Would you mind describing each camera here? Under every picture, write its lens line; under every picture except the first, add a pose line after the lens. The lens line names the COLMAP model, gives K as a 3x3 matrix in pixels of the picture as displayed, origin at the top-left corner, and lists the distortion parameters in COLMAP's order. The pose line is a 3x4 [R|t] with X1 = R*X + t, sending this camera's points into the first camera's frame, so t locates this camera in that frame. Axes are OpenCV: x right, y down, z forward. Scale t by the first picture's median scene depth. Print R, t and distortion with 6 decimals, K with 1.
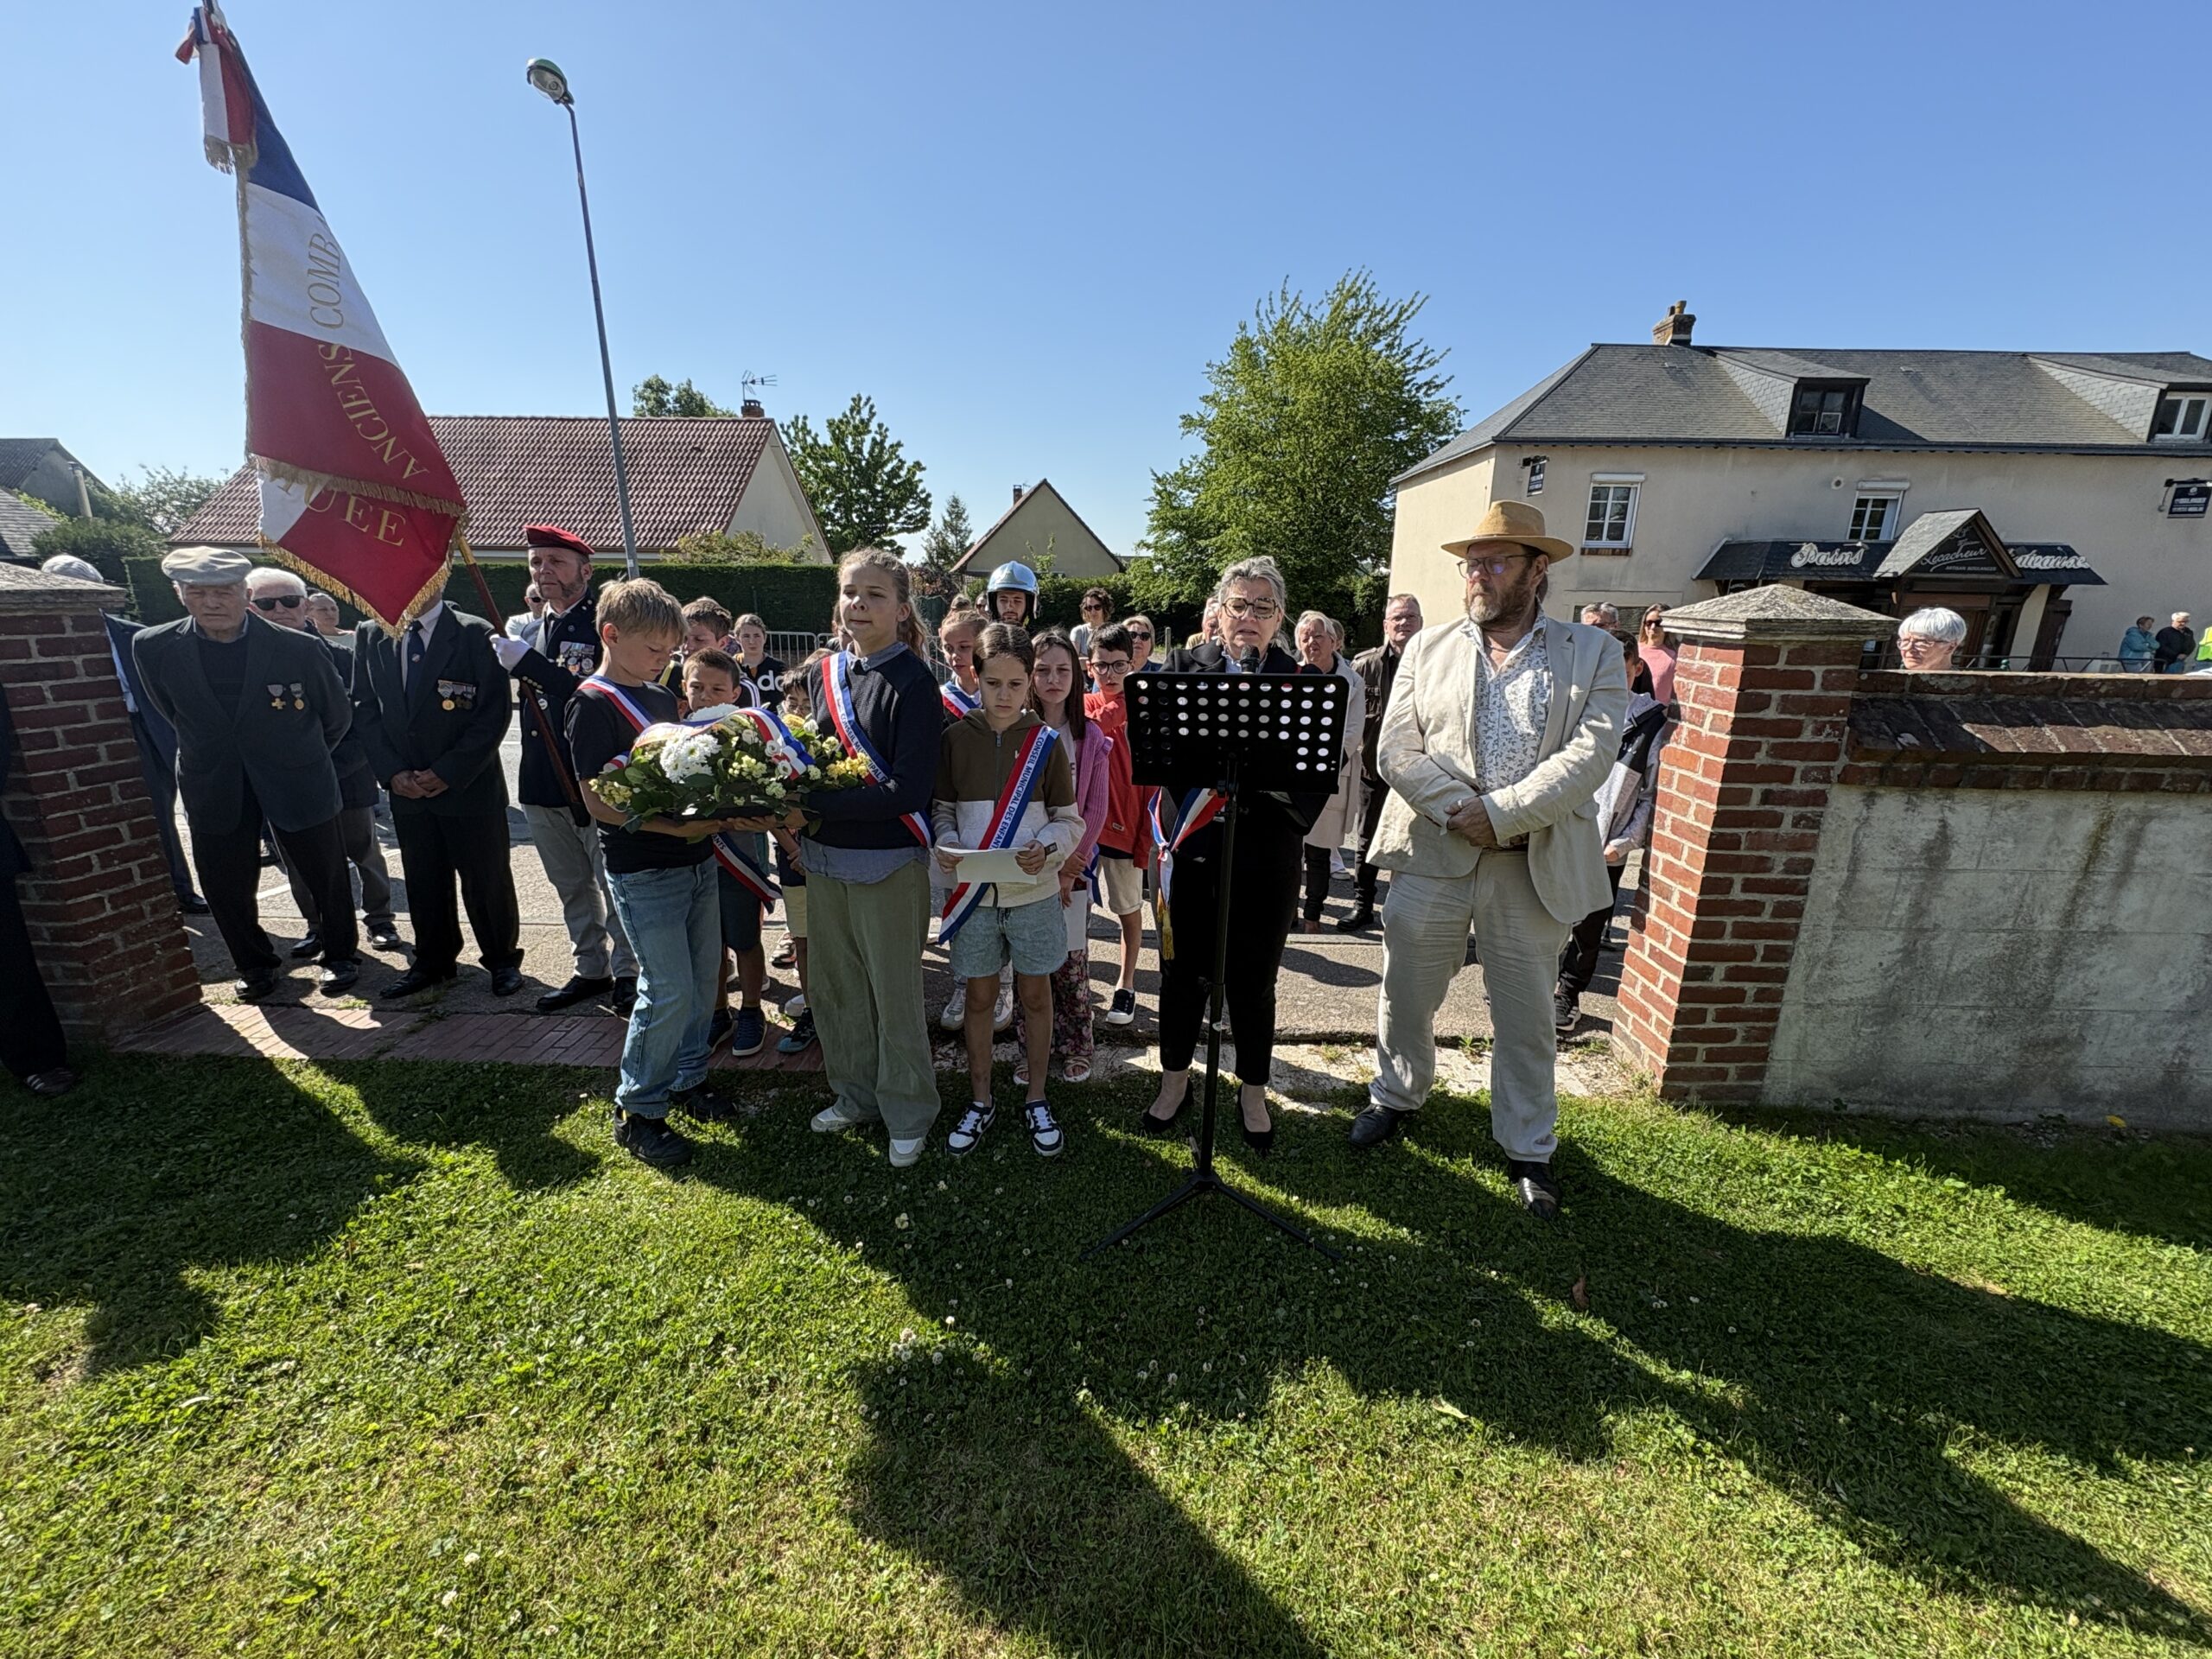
lens RADIAL K [[913.5, 0, 1106.0], [0, 913.5, 829.5], [0, 0, 1]] dist [-0.000244, 0.000272]
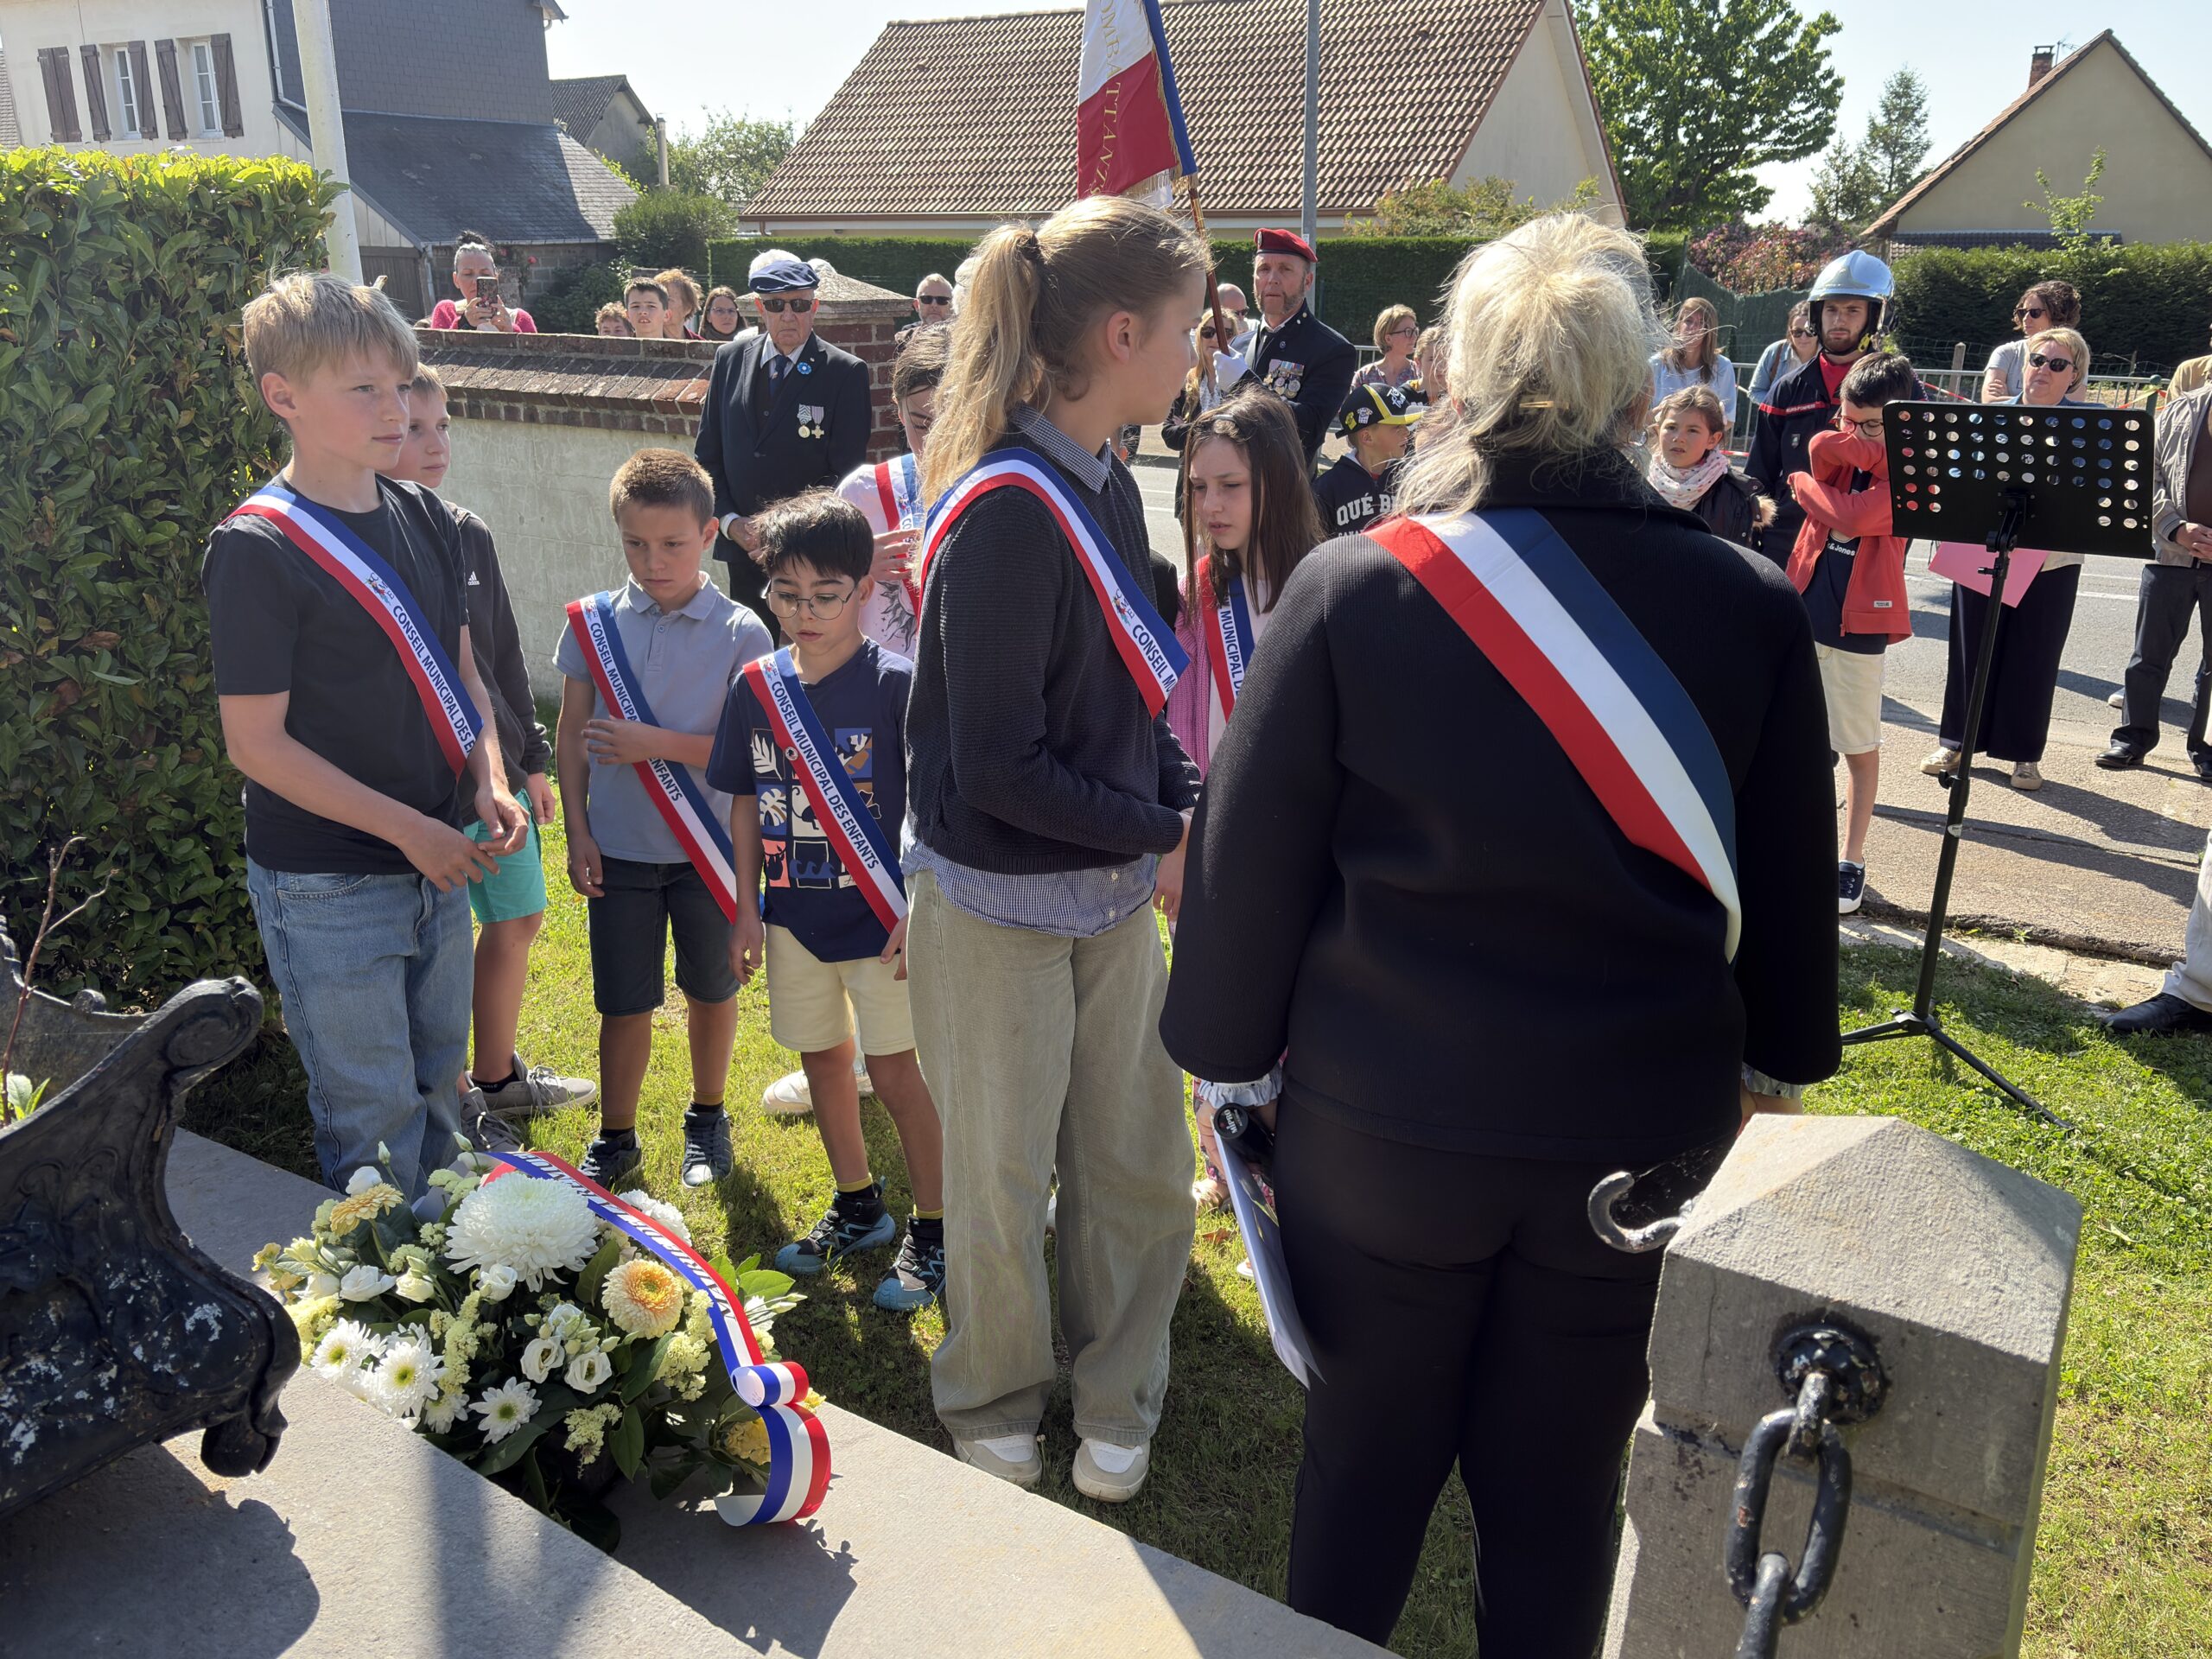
lens RADIAL K [[1736.5, 0, 1118.4], [0, 1736.5, 834.0], [0, 0, 1]] dist [0.090588, -0.110162]
pose [[0.853778, 0.154150, -0.497293, 0.073351], [-0.127979, 0.987994, 0.086536, 0.049677], [0.504662, -0.010239, 0.863256, -0.222654]]
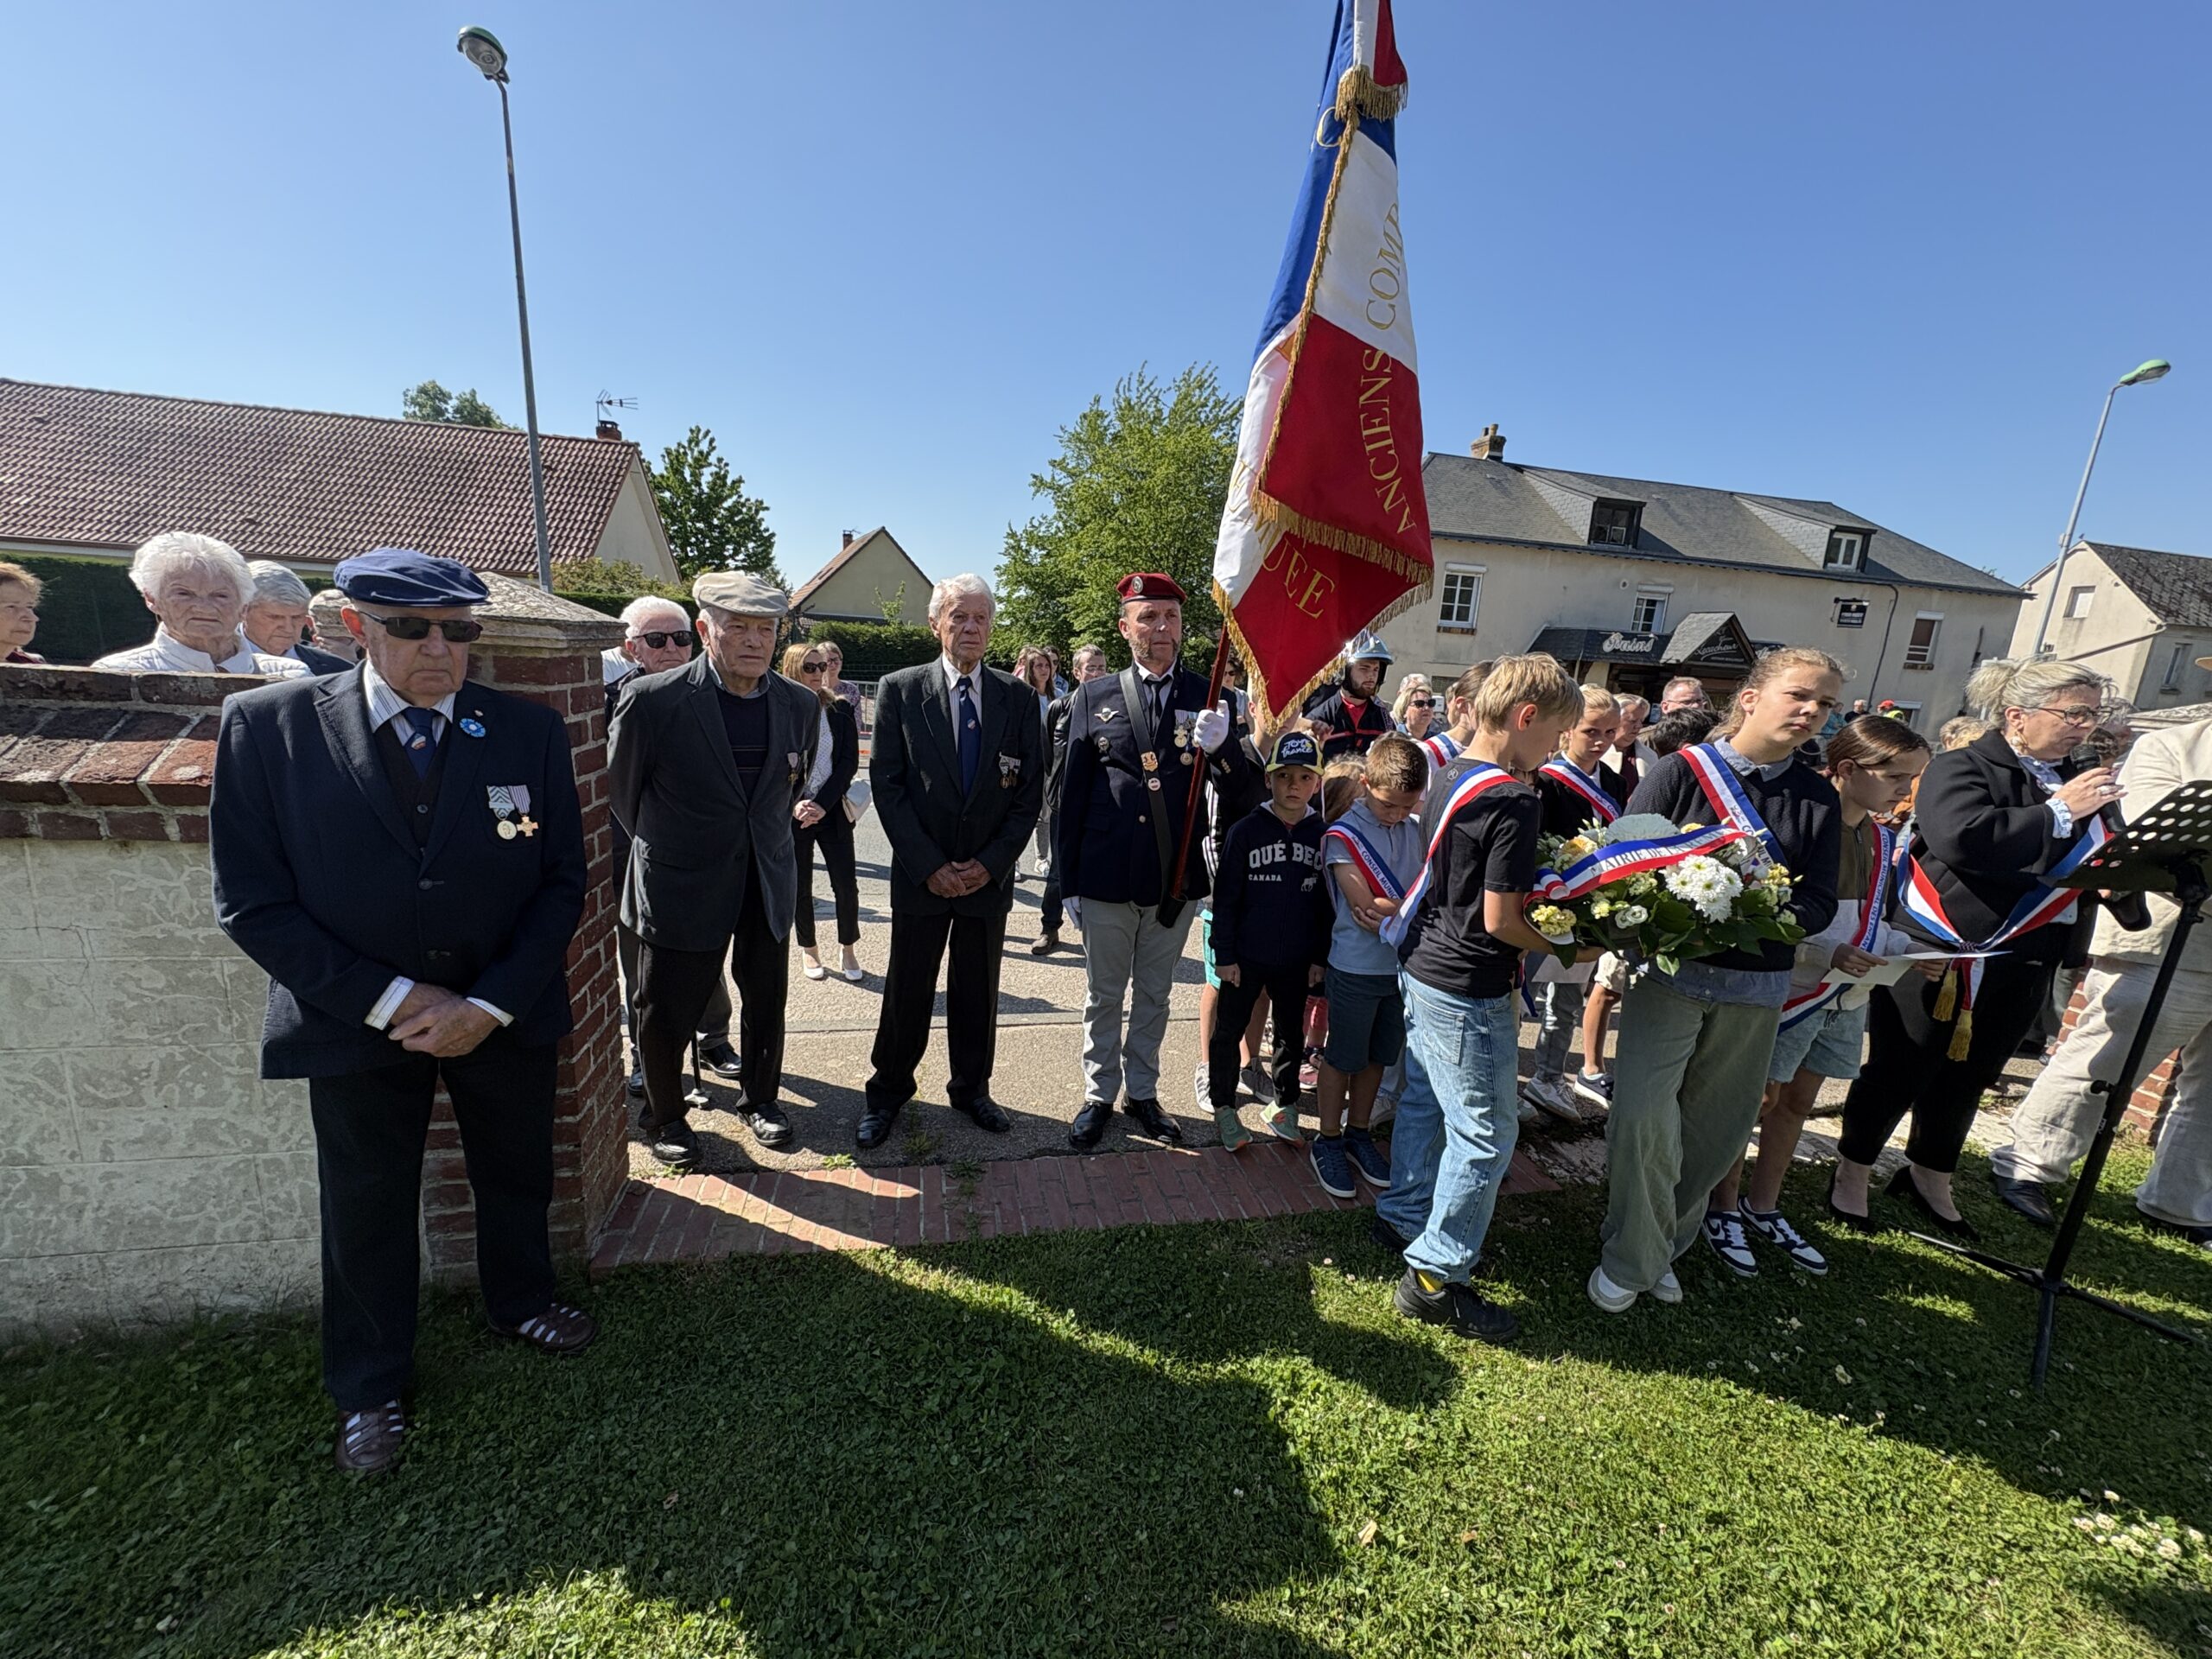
lens RADIAL K [[876.9, 0, 1106.0], [0, 876.9, 829.5], [0, 0, 1]] dist [0.000800, -0.000233]
pose [[0.972907, -0.001907, 0.231187, -0.282926], [0.012090, 0.999018, -0.042636, -0.022045], [-0.230879, 0.044276, 0.971975, 0.072347]]
